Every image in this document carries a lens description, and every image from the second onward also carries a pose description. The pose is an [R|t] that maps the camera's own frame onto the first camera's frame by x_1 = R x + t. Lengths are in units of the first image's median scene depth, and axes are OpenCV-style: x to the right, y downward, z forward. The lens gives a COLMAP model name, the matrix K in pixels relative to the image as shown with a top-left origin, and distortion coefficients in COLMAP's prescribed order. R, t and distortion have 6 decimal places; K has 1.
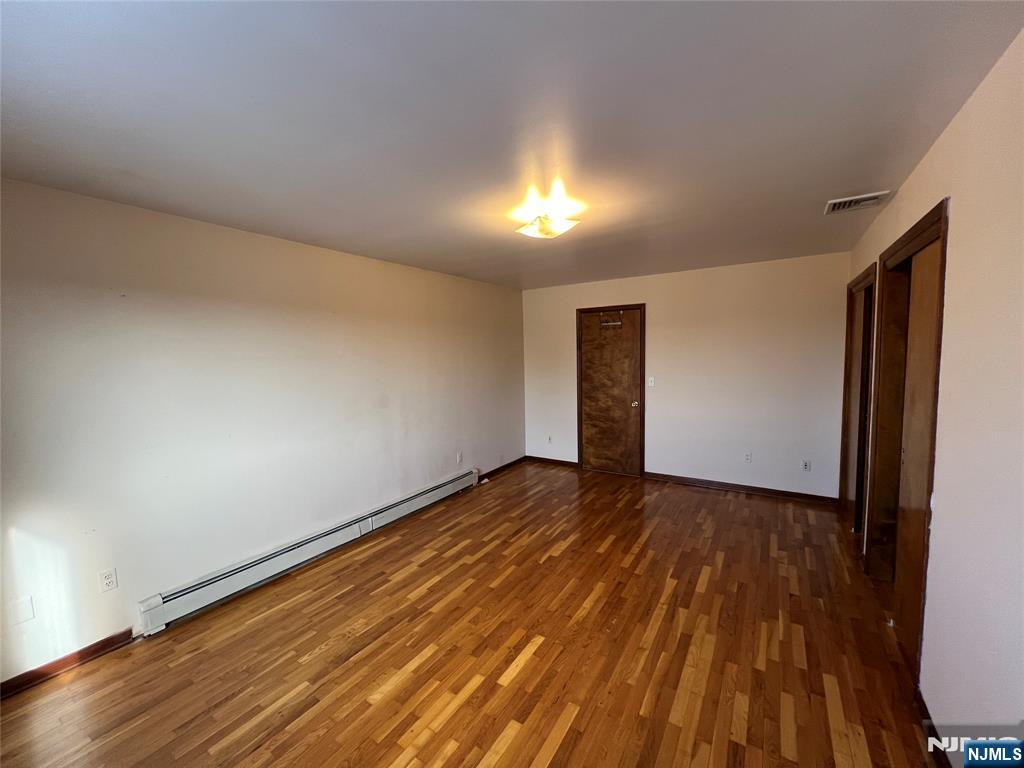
lens RADIAL K [[408.4, 0, 512.0], [0, 408.4, 384.0], [0, 0, 1]] dist [-0.001456, -0.000169]
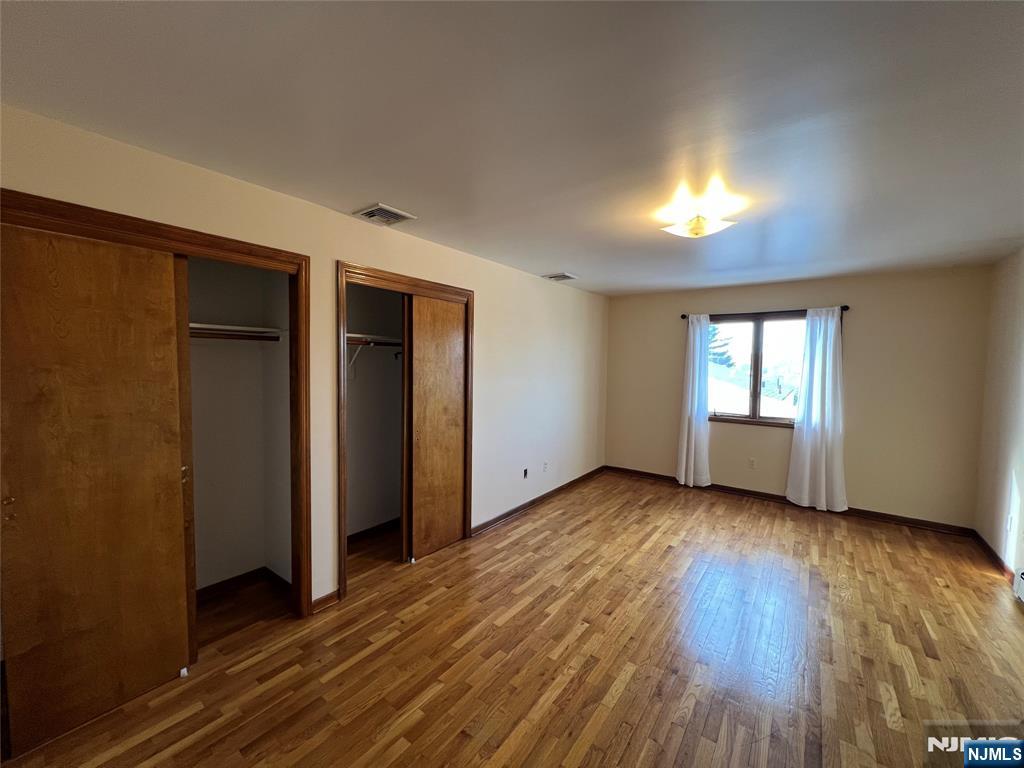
lens RADIAL K [[408.4, 0, 512.0], [0, 408.4, 384.0], [0, 0, 1]] dist [-0.001456, -0.000169]
pose [[-0.997767, 0.007853, 0.066331, 0.403403], [0.016071, 0.992115, 0.124294, -0.131318], [-0.064832, 0.125082, -0.990026, 1.797792]]
